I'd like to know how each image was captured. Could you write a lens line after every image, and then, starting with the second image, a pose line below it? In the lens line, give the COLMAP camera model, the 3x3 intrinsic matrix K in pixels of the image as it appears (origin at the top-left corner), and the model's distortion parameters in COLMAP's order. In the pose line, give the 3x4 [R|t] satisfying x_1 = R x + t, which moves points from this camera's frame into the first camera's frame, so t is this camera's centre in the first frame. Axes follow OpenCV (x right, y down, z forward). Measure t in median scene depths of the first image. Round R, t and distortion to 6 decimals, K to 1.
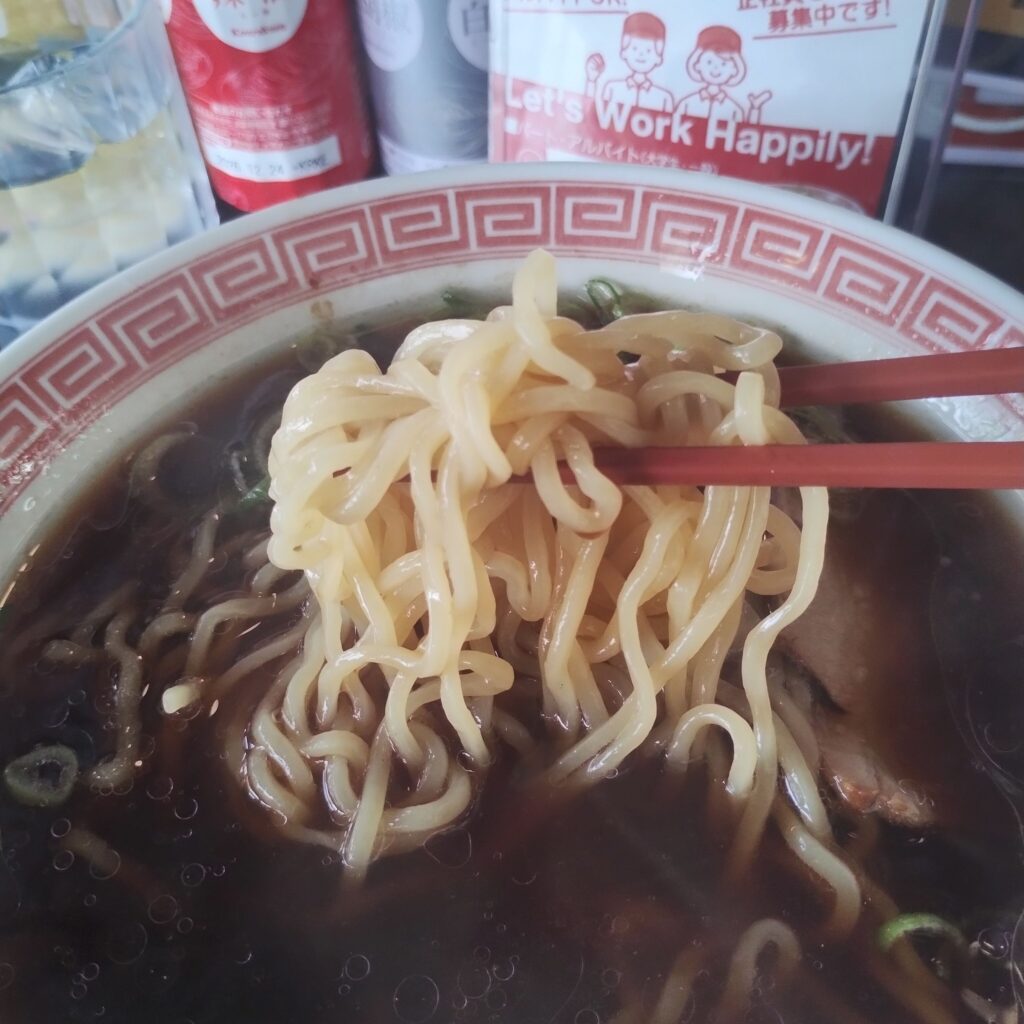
lens RADIAL K [[1134.7, 0, 508.3], [0, 1134.7, 501.2], [0, 0, 1]] dist [0.007546, 0.000000]
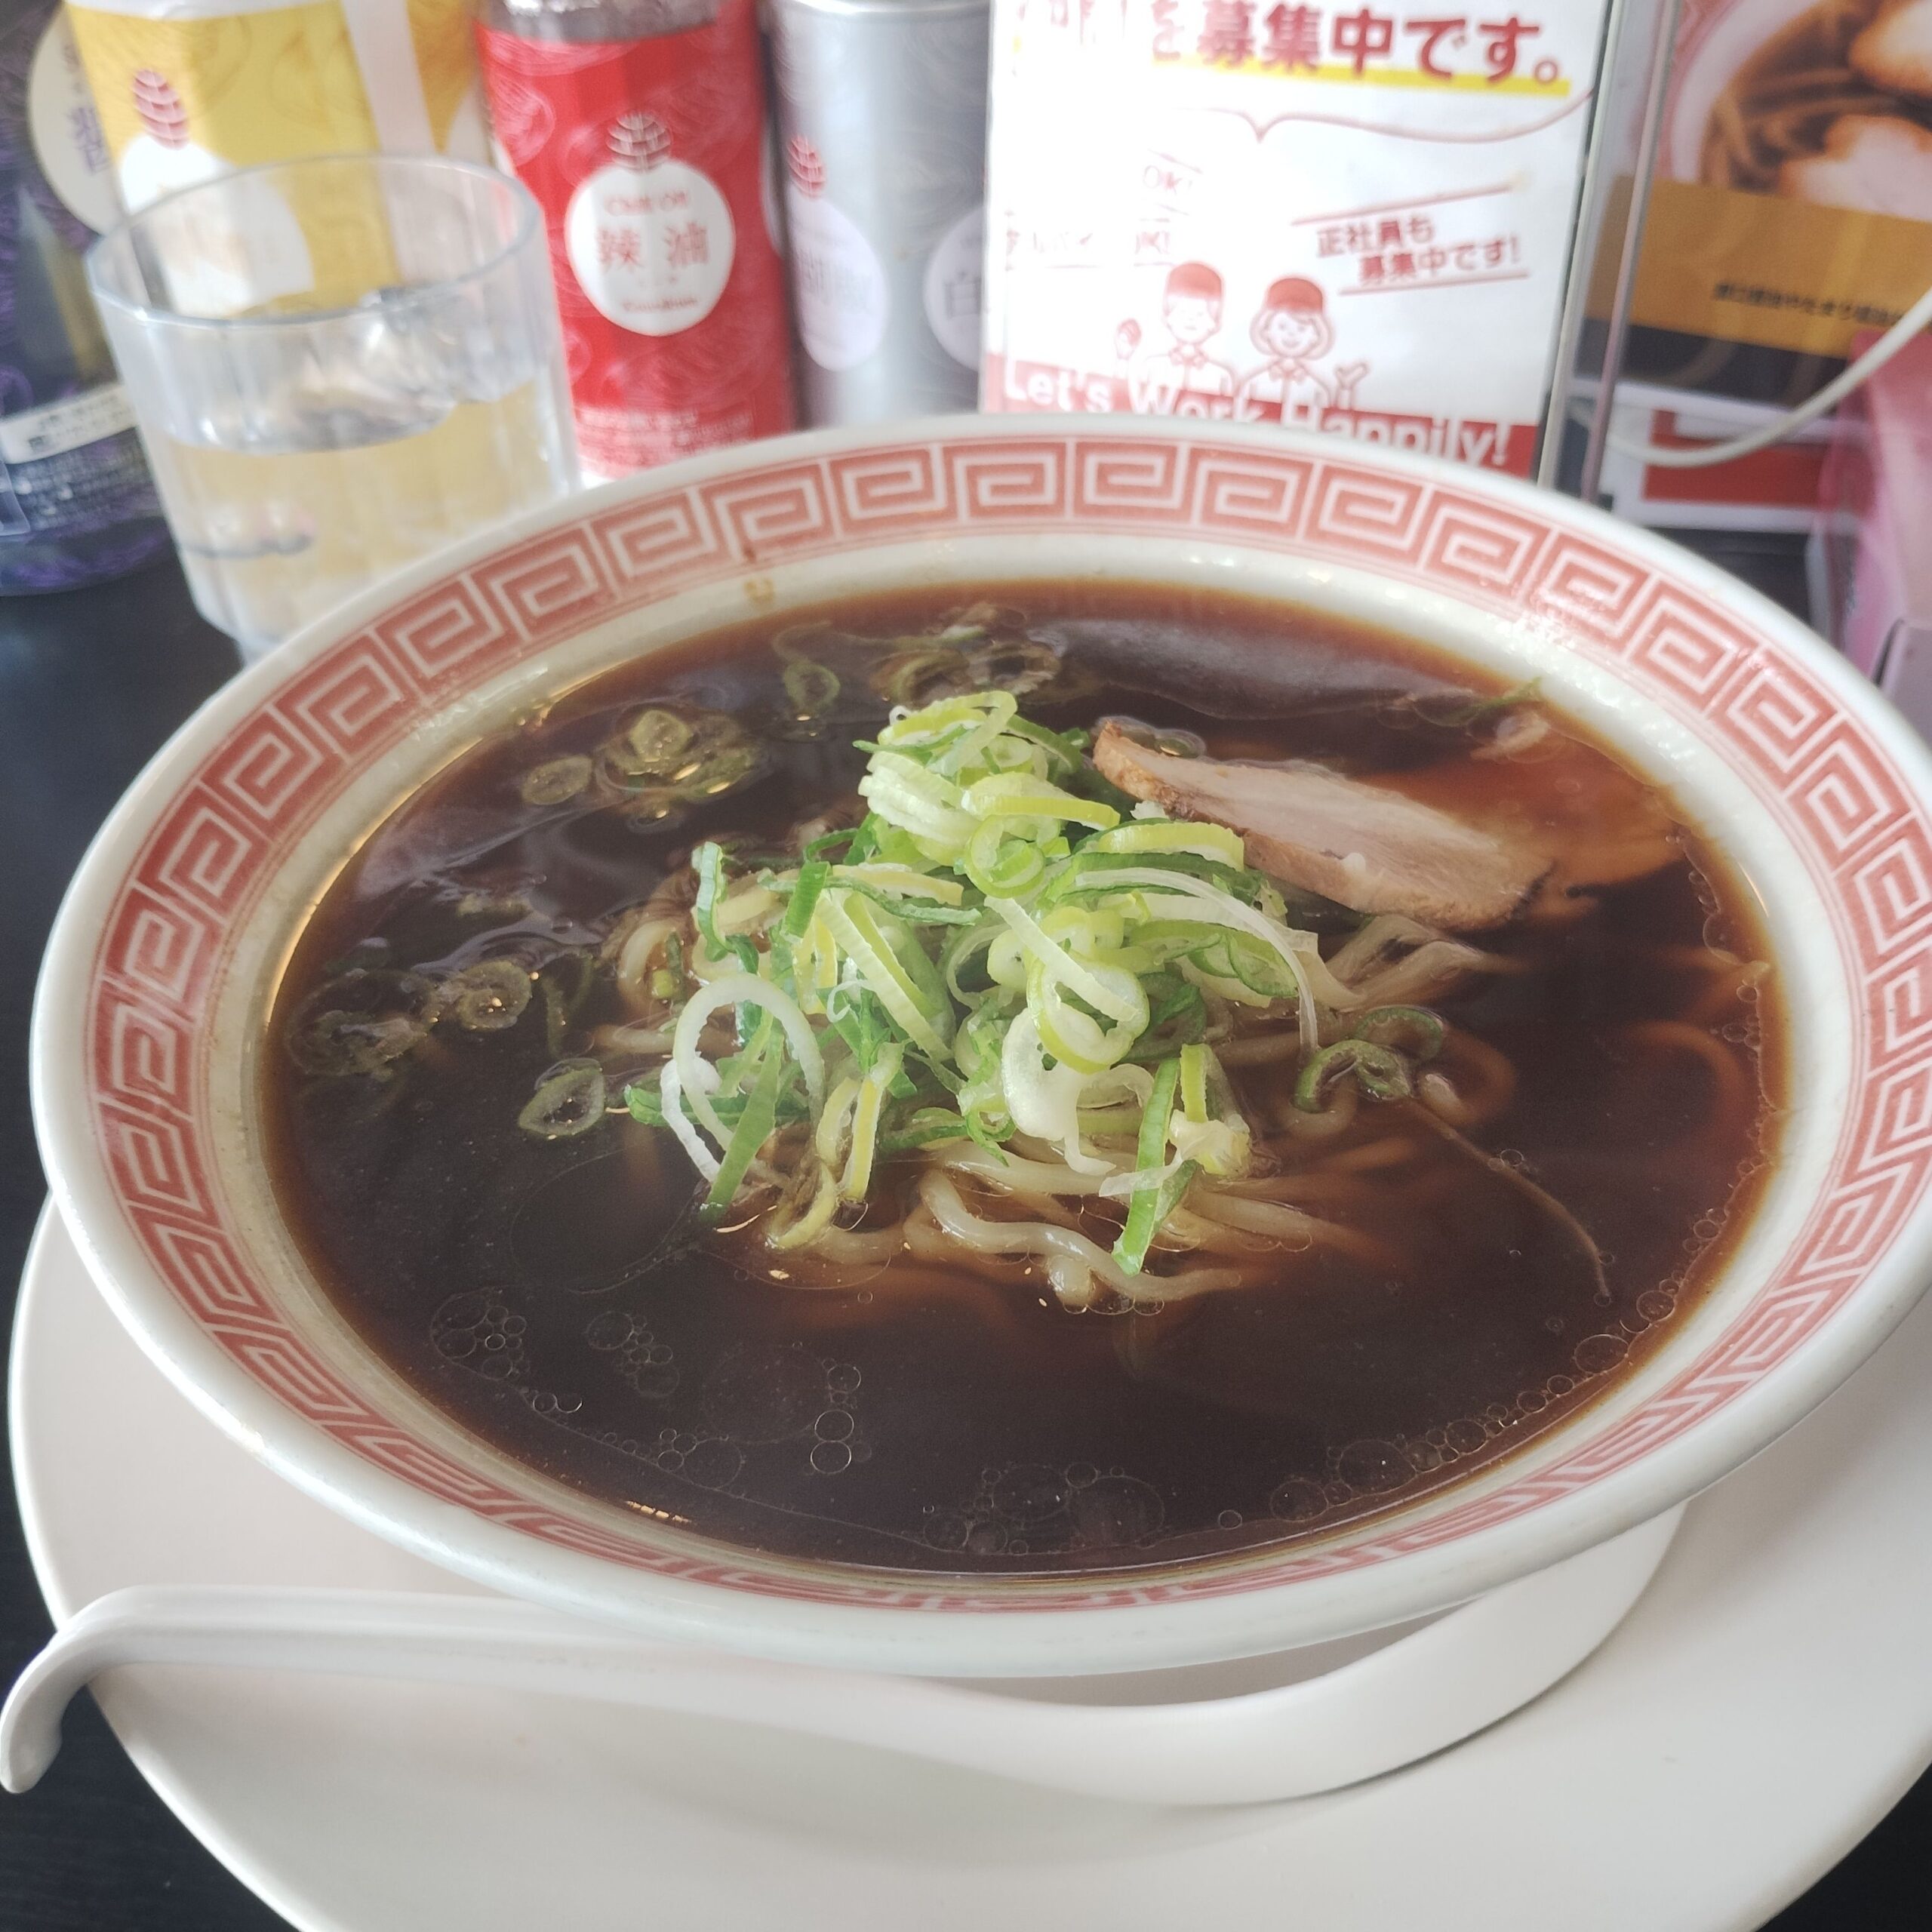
lens RADIAL K [[2140.9, 0, 973.9], [0, 2140.9, 980.6], [0, 0, 1]] dist [0.007546, 0.000000]
pose [[0.999818, 0.019097, -0.000134, -0.016486], [-0.018773, 0.981555, -0.190256, 0.318950], [-0.003502, 0.190224, 0.981734, -0.305101]]
